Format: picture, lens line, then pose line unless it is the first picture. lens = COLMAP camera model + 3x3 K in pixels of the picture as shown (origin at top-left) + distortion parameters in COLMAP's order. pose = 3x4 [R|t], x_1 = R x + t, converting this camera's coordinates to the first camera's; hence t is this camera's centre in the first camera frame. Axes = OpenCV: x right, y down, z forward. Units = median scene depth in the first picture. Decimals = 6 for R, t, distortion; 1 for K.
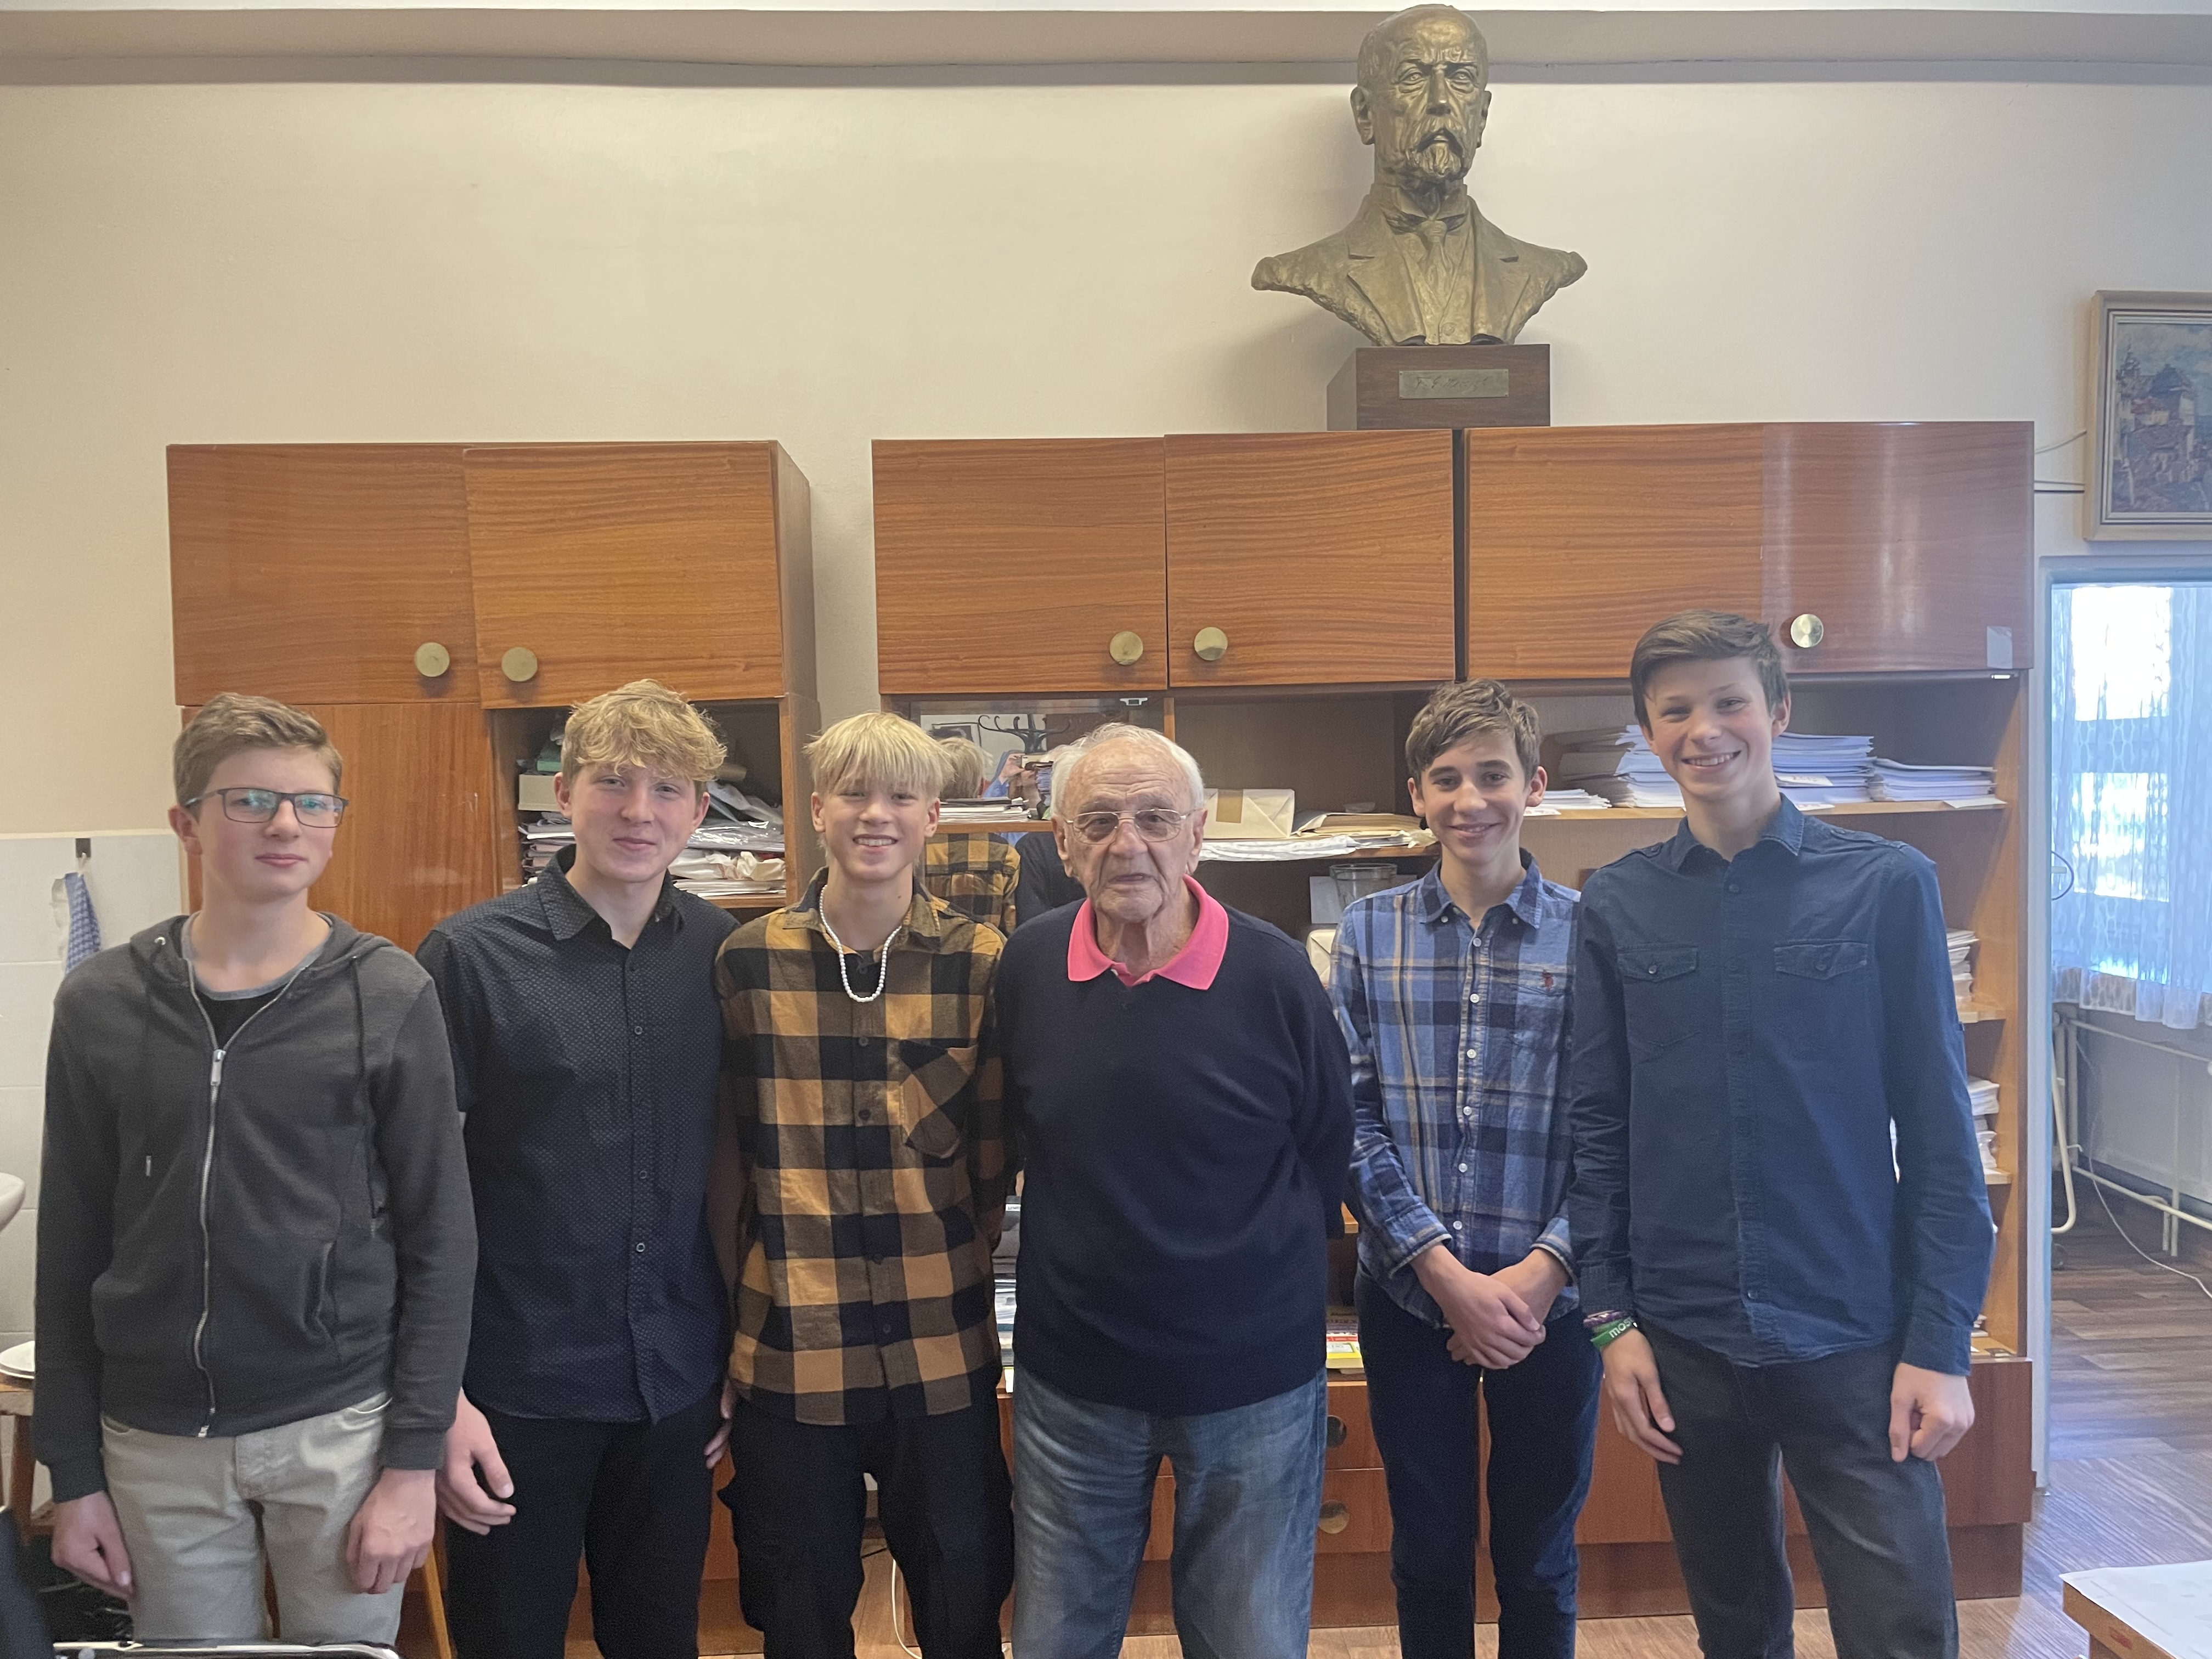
lens RADIAL K [[1690.5, 0, 1106.0], [0, 1690.5, 829.5], [0, 0, 1]] dist [0.090272, -0.129860]
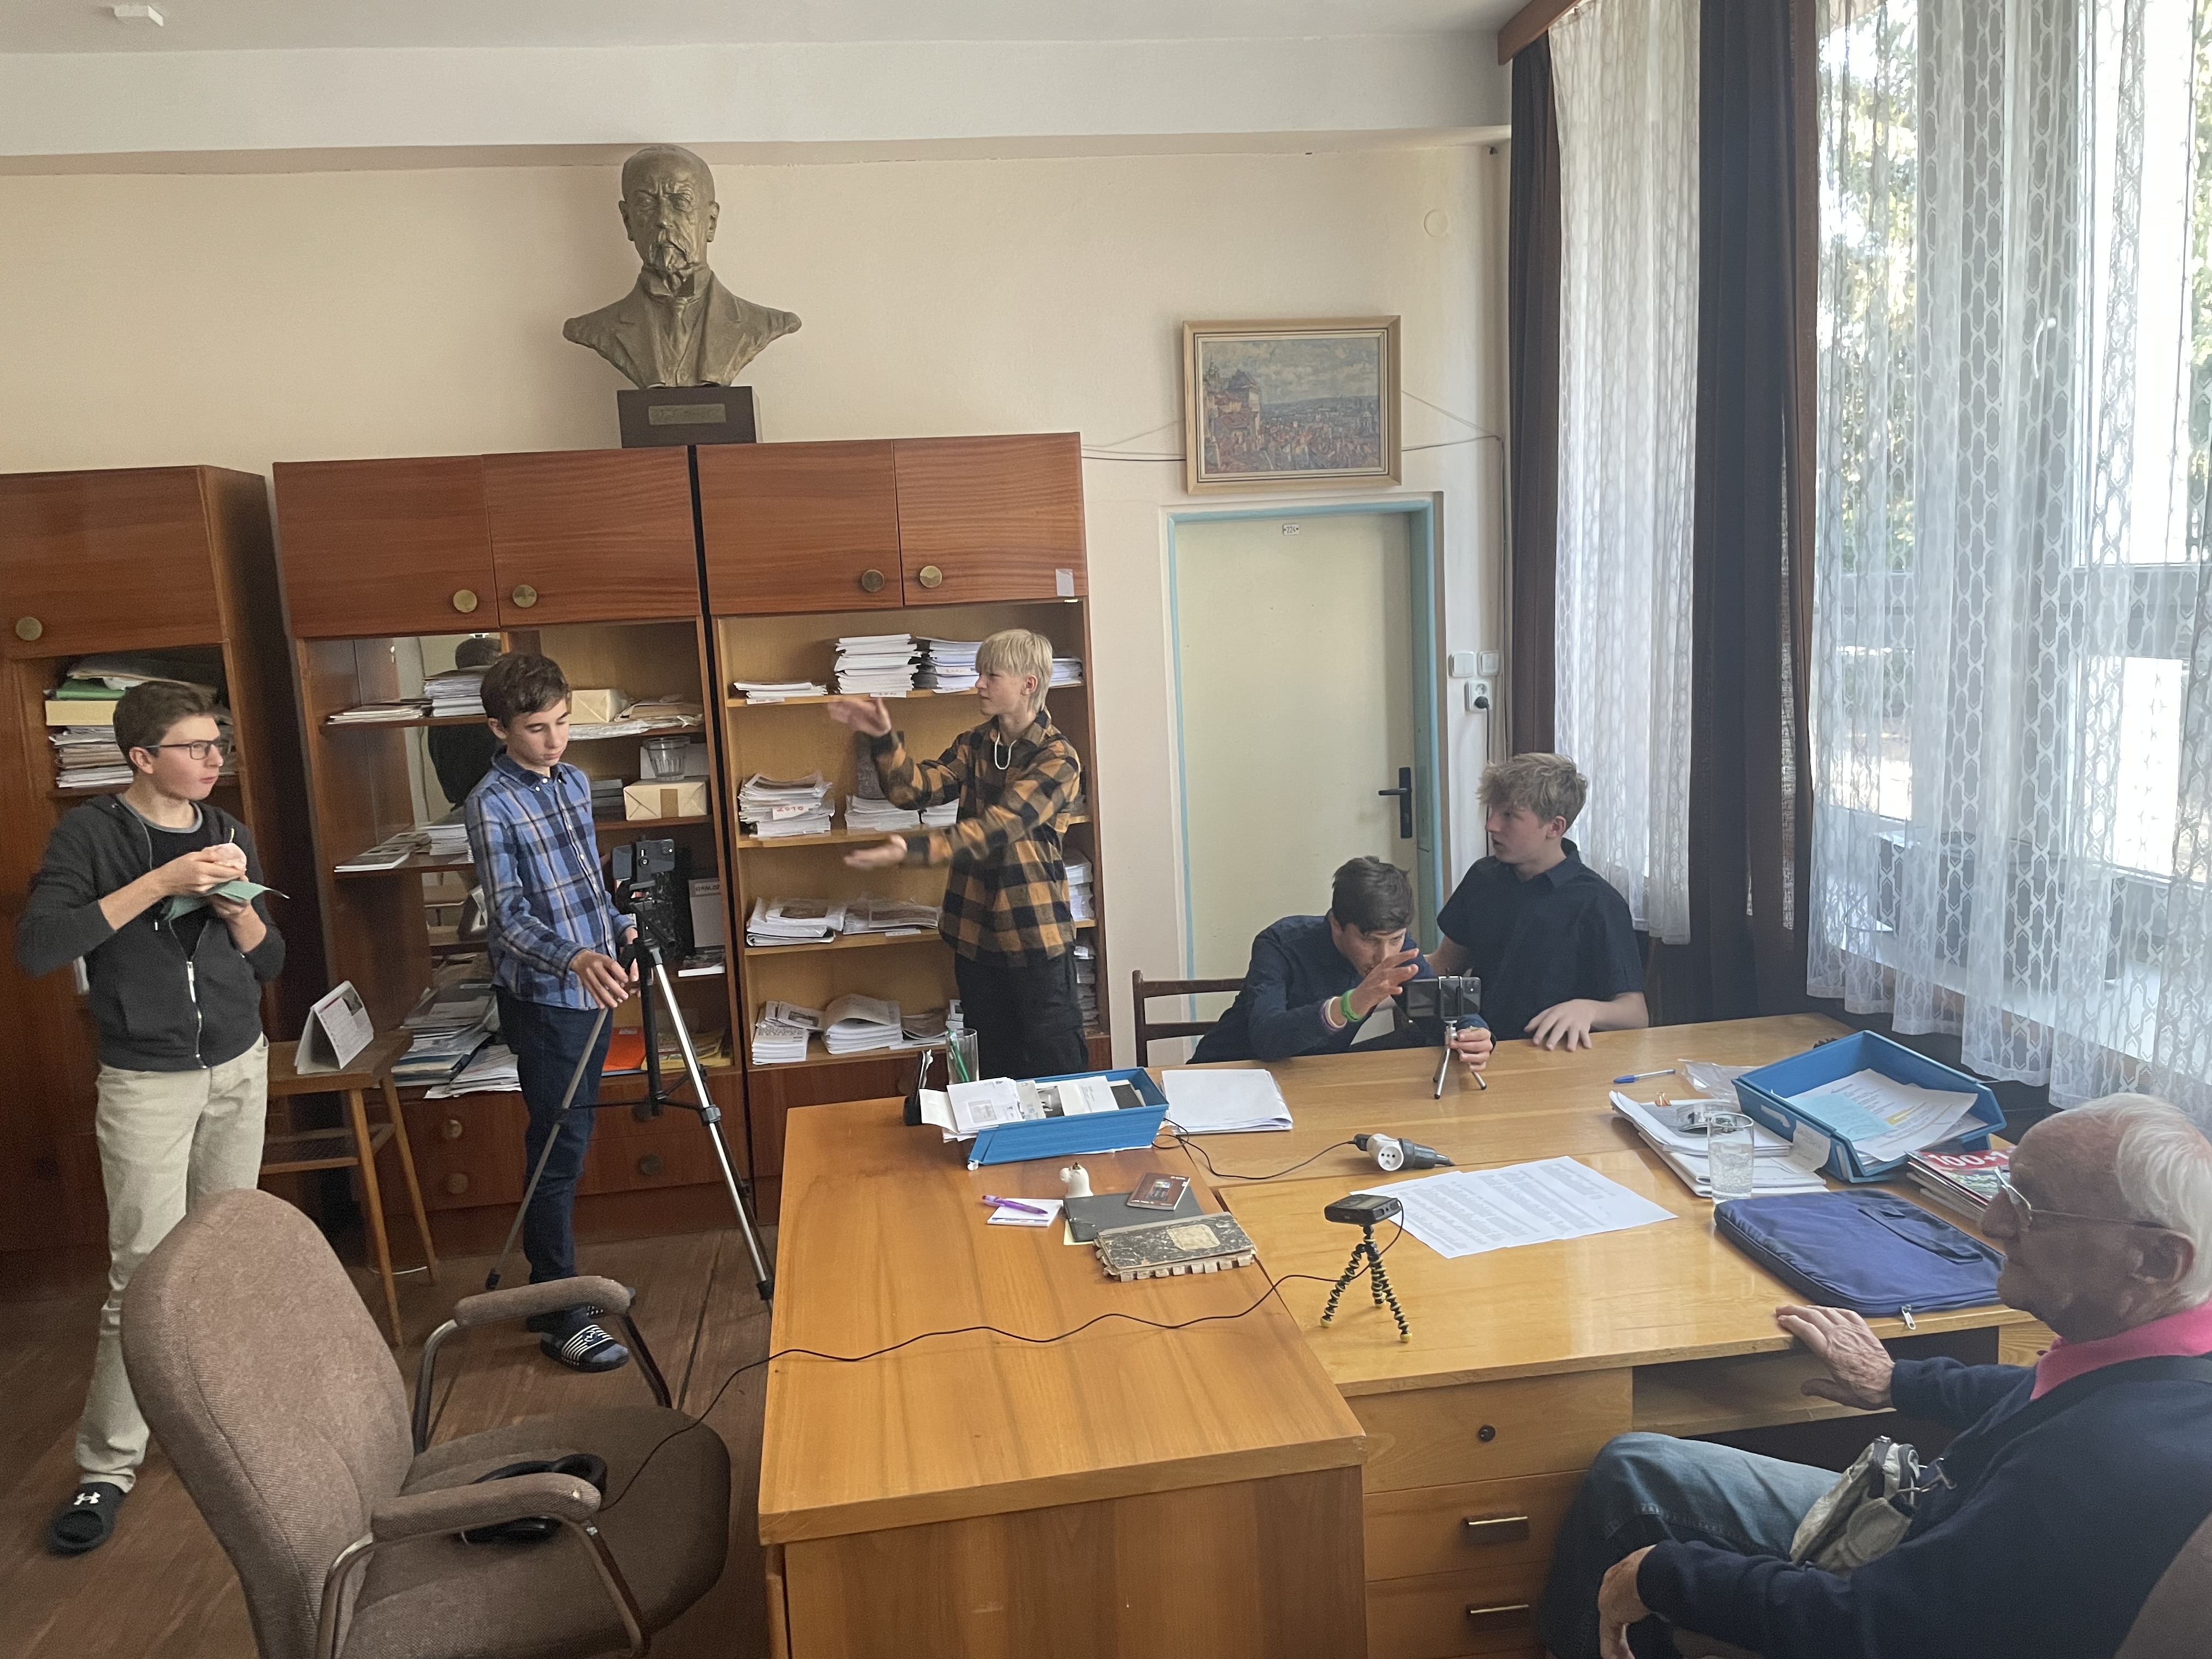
lens RADIAL K [[1690.5, 0, 1106.0], [0, 1690.5, 829.5], [0, 0, 1]] dist [0.090272, -0.129860]
pose [[0.993890, -0.046810, 0.099959, 0.399498], [0.035968, 0.993539, 0.107642, -0.048028], [-0.104352, -0.103389, 0.989152, -0.546709]]
